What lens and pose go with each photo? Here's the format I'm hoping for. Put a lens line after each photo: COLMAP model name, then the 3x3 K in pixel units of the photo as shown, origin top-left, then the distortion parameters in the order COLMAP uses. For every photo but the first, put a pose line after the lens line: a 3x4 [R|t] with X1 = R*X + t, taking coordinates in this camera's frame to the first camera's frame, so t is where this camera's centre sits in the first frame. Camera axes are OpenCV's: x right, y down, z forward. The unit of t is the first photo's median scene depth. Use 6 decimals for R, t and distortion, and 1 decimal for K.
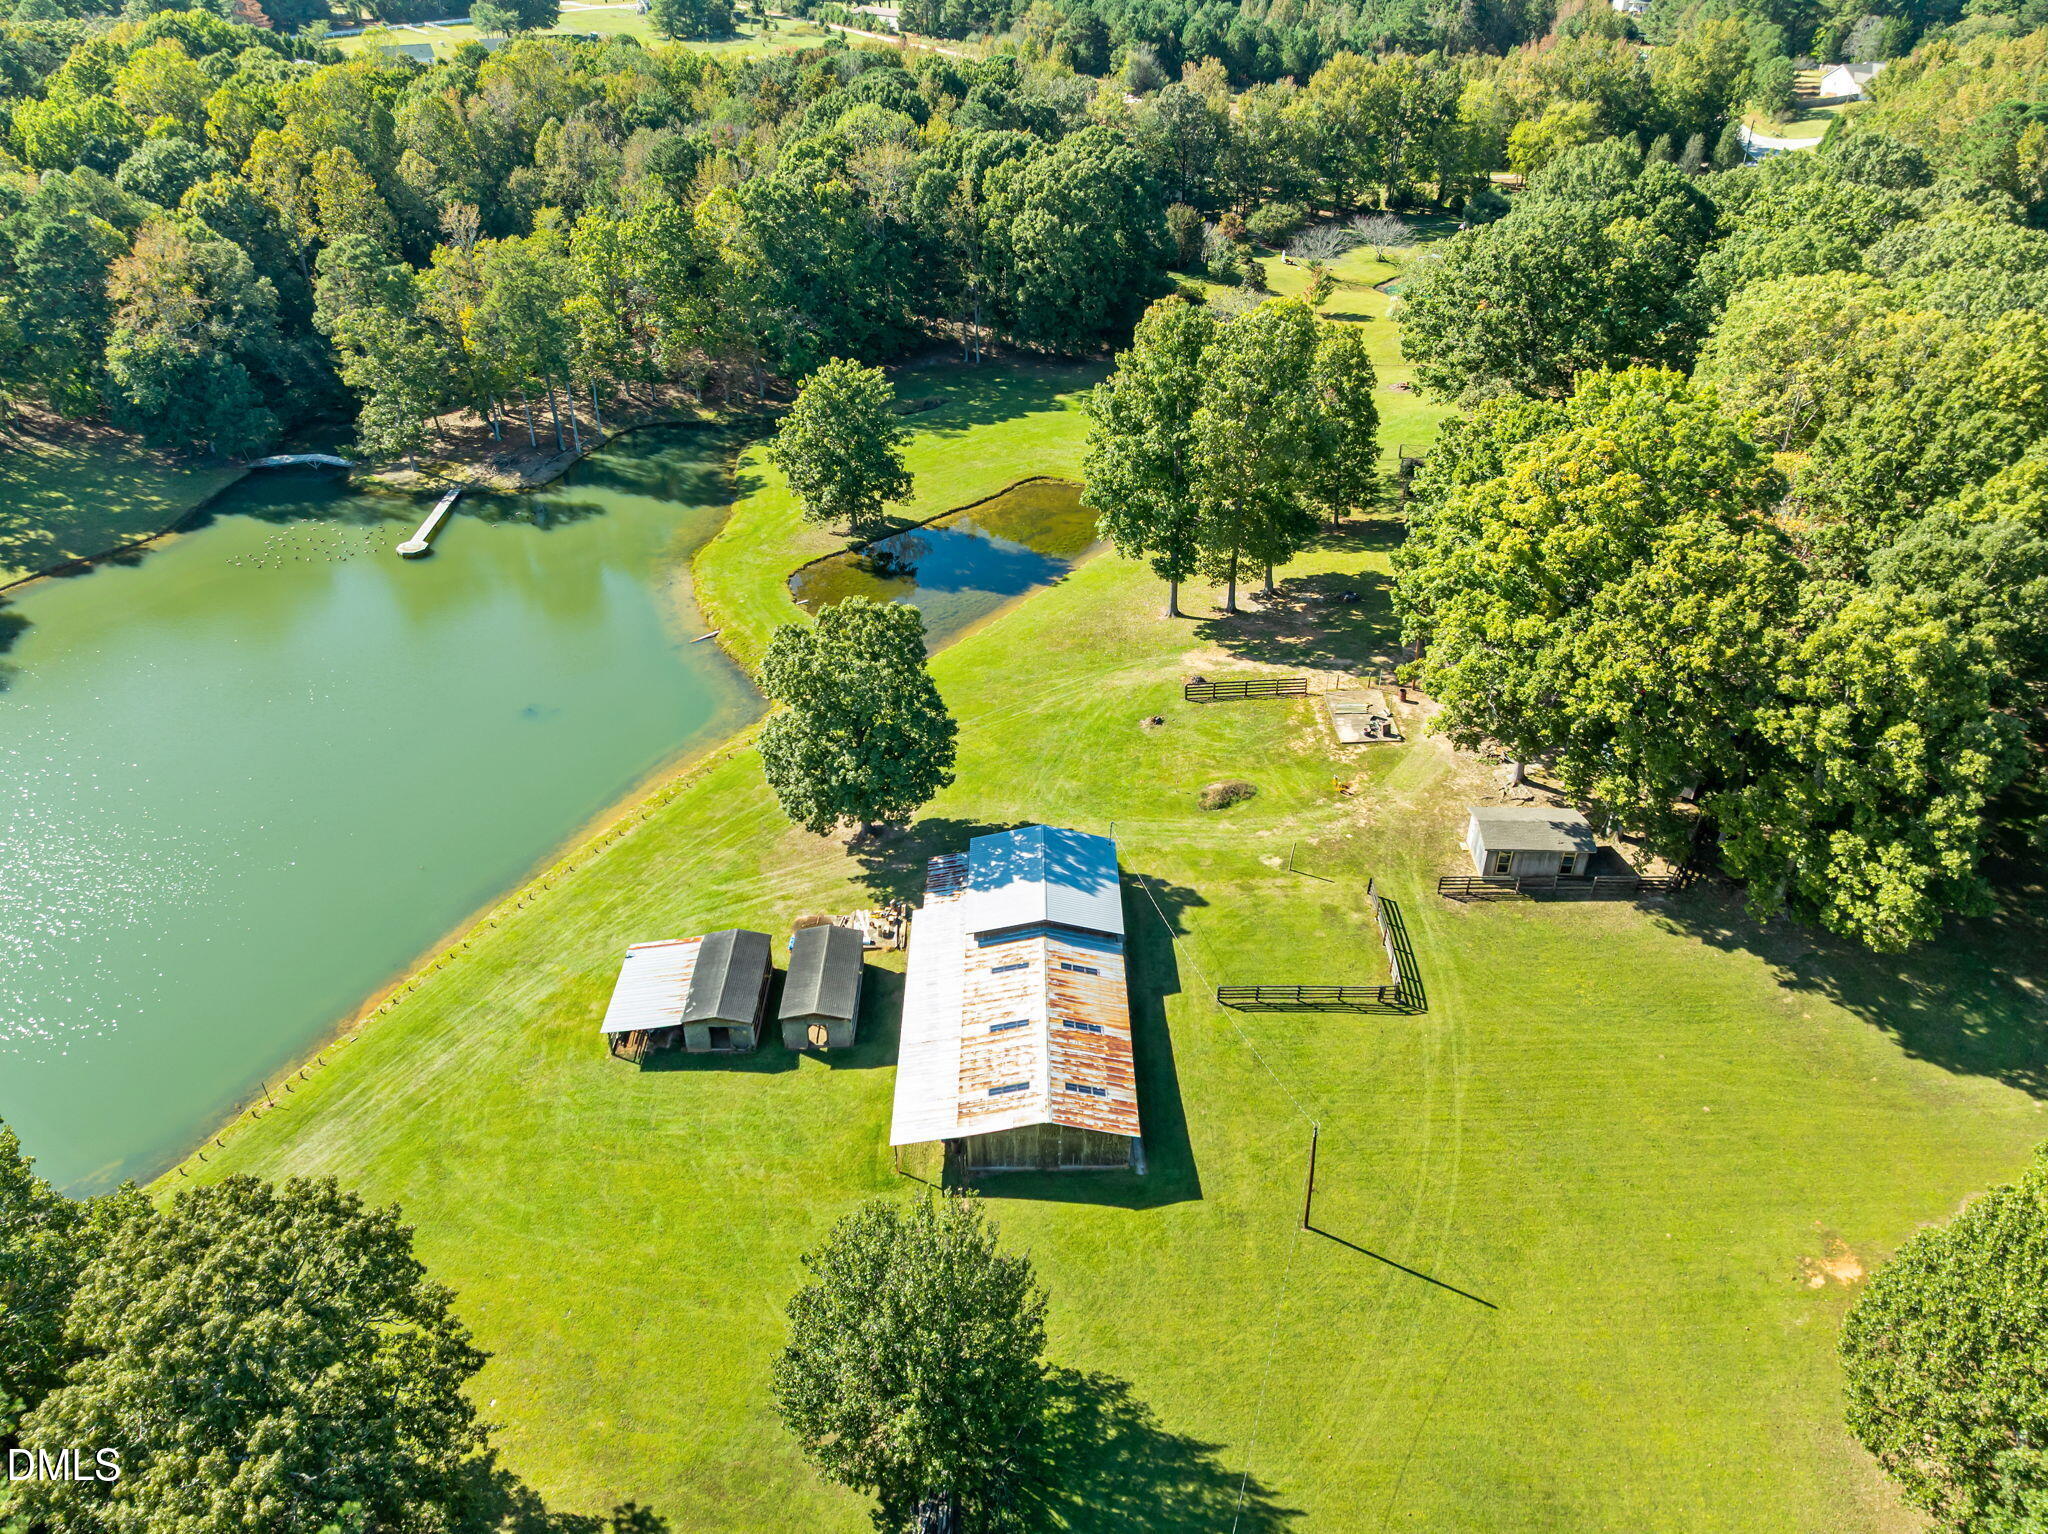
lens RADIAL K [[1421.3, 0, 1033.9], [0, 1421.3, 799.6], [0, 0, 1]] dist [-0.023868, -0.026316]
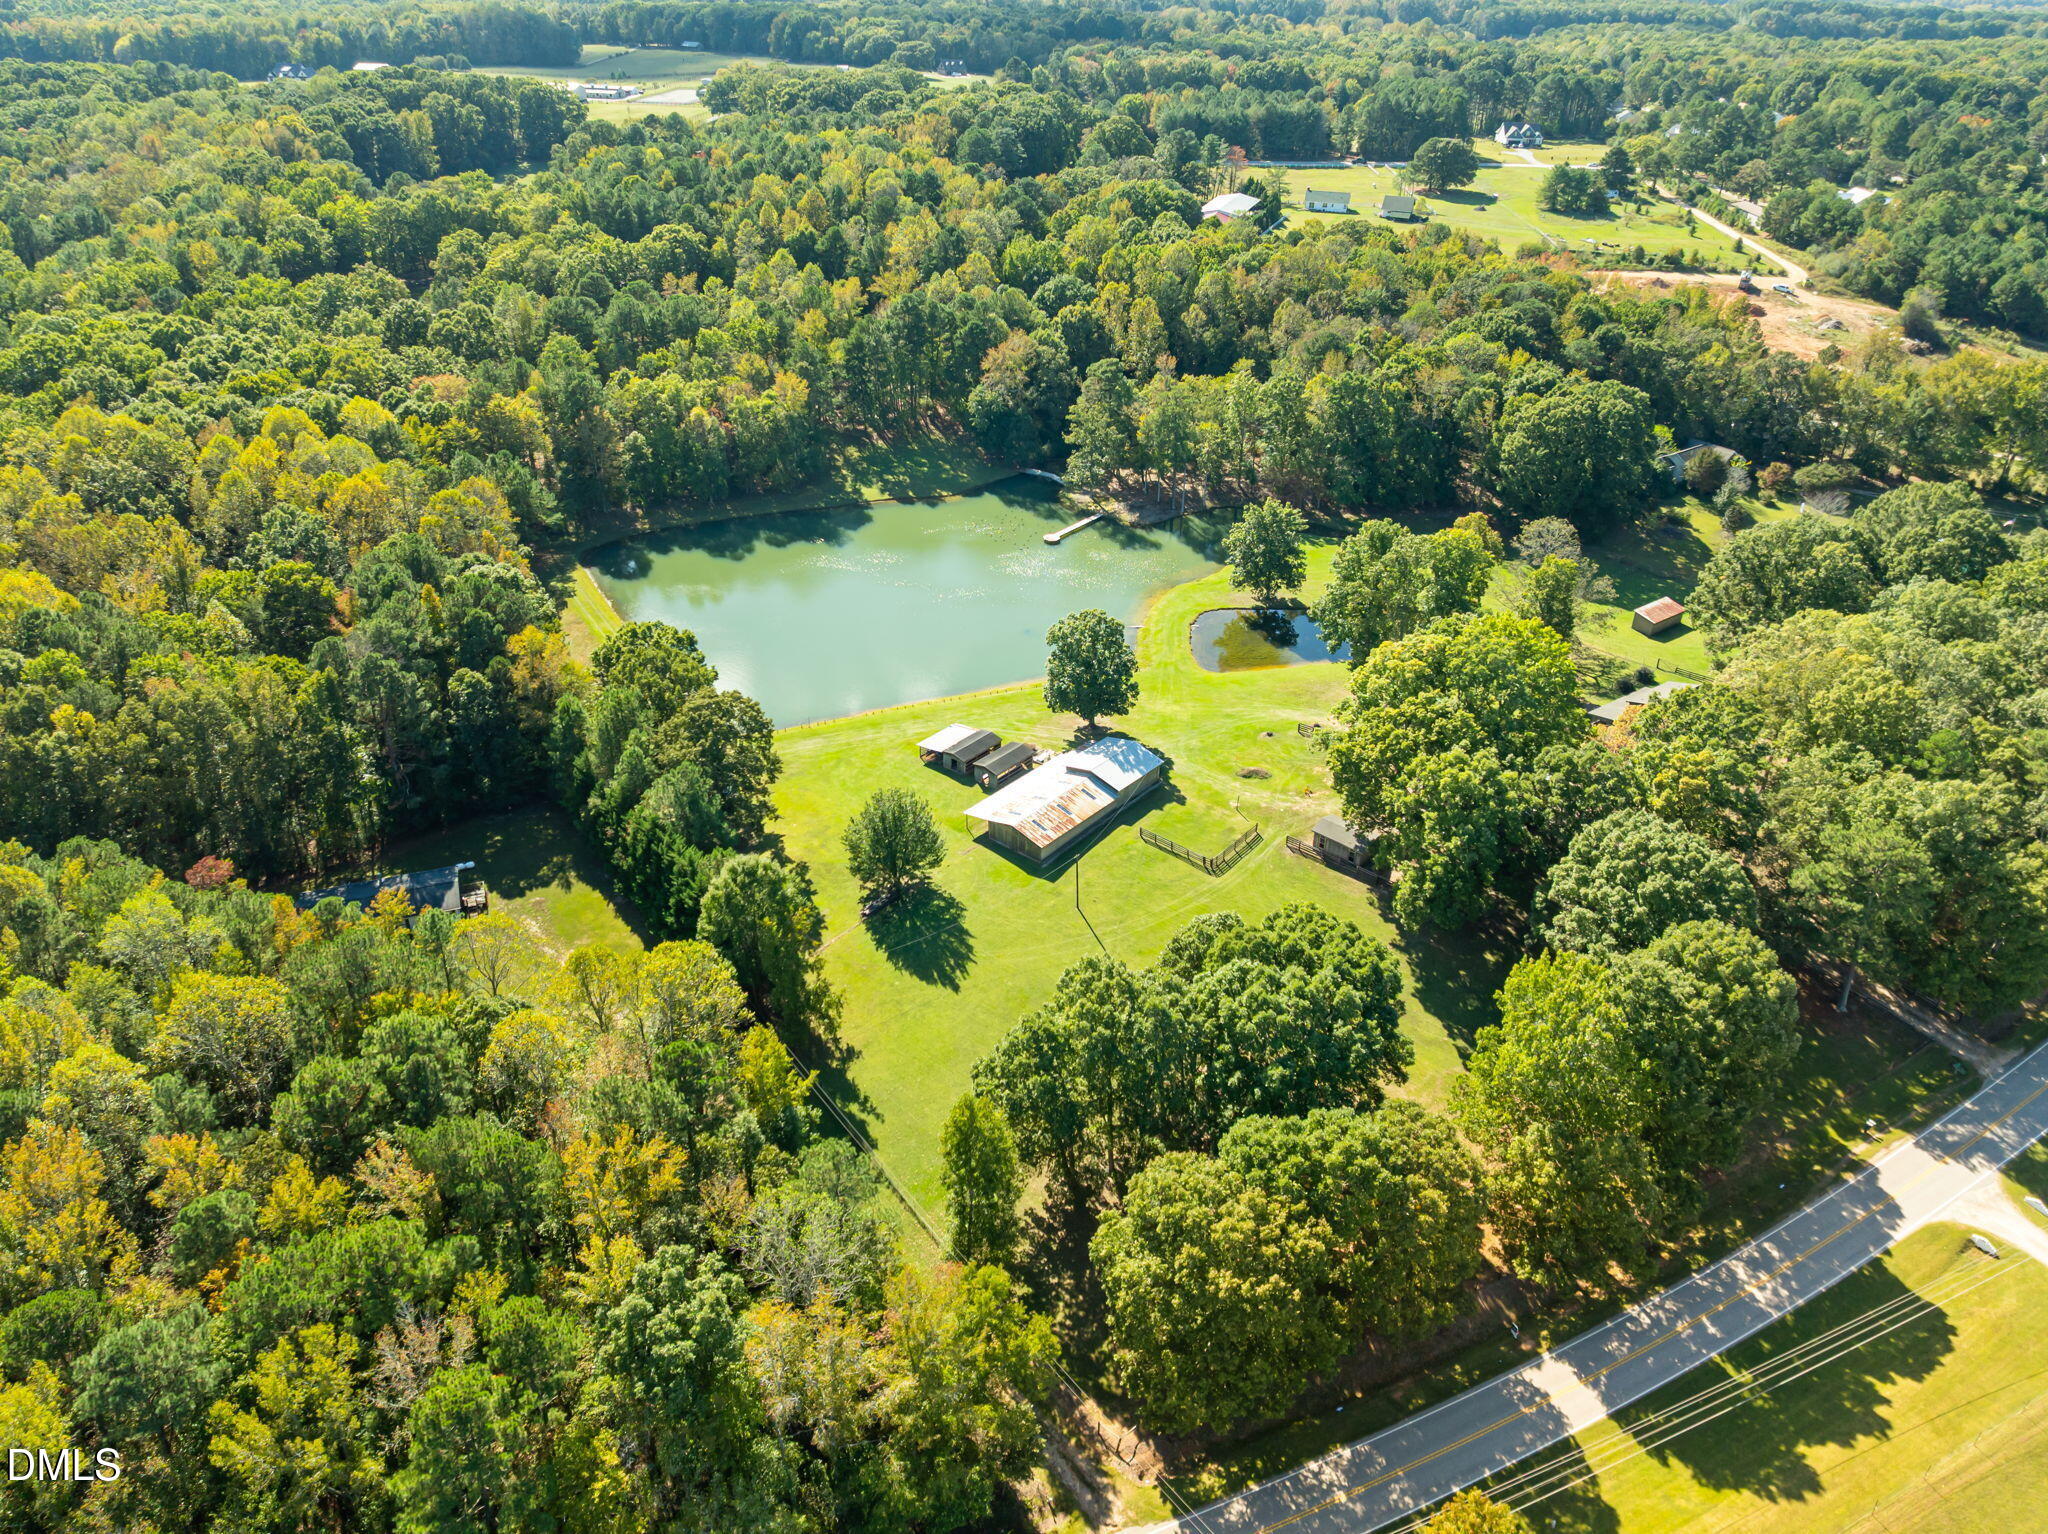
lens RADIAL K [[1421.3, 0, 1033.9], [0, 1421.3, 799.6], [0, 0, 1]] dist [-0.023868, -0.026316]
pose [[0.757962, 0.359324, -0.544408, 0.735553], [-0.376353, 0.922574, 0.084941, -0.016460], [0.532778, 0.140508, 0.834509, -0.545685]]
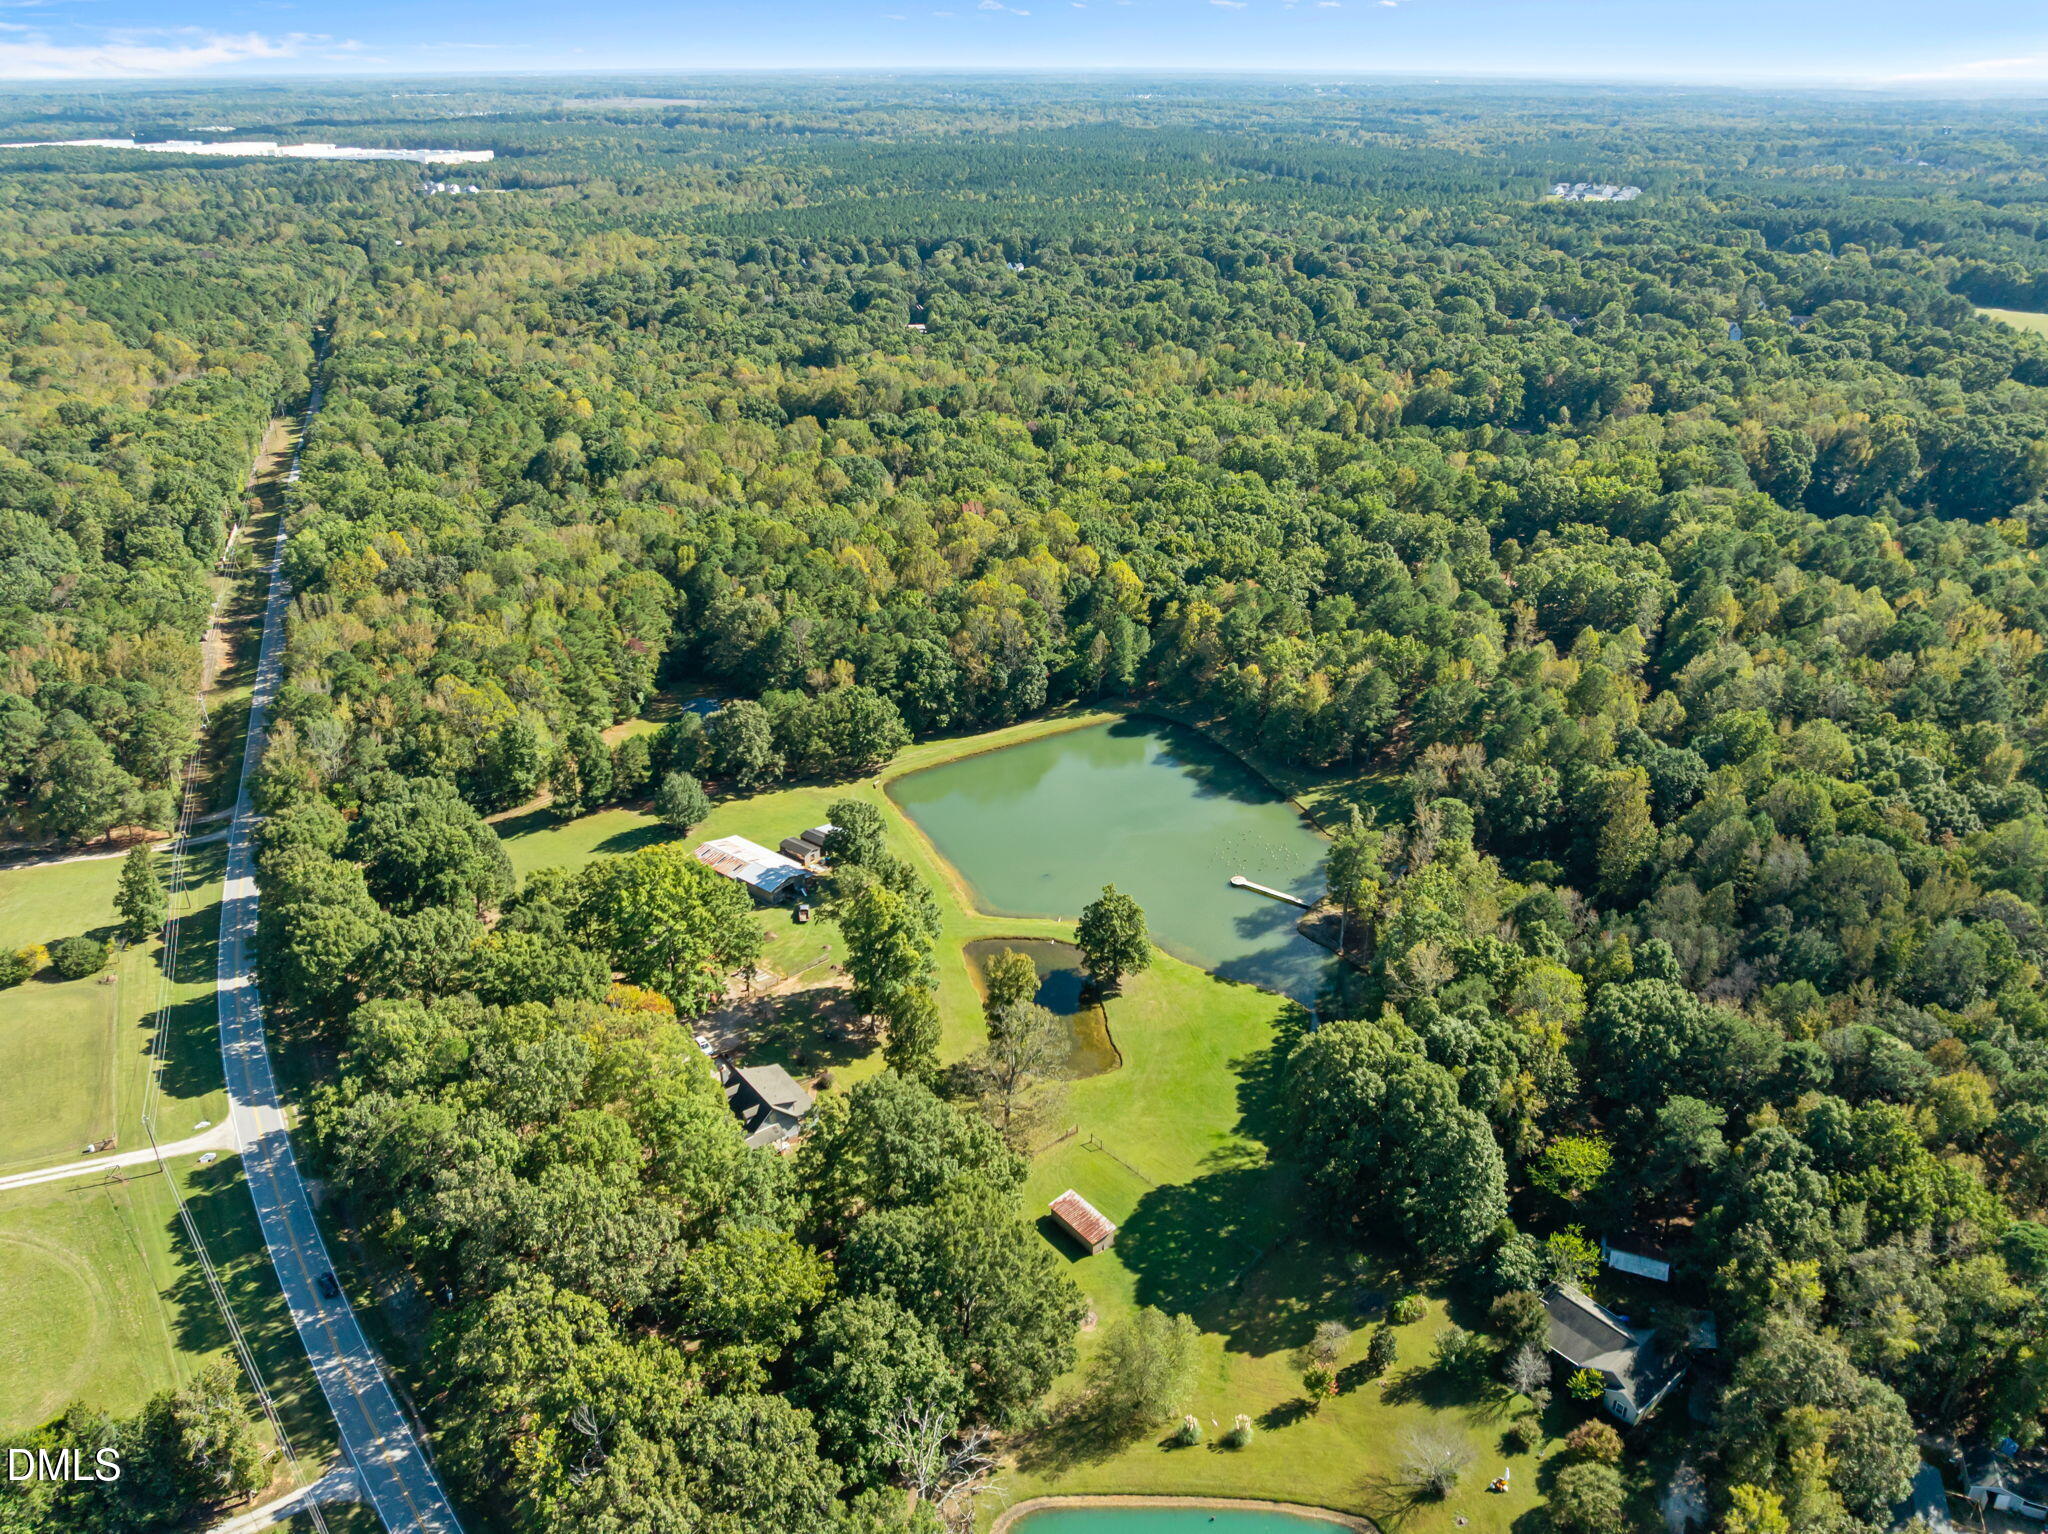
lens RADIAL K [[1481.1, 0, 1028.0], [0, 1481.1, 762.6], [0, 0, 1]] dist [-0.018457, -0.035838]
pose [[-0.640703, 0.324466, -0.695860, 1.250400], [-0.429744, 0.599503, 0.675216, -1.731226], [0.636255, 0.731655, -0.244666, 1.356621]]
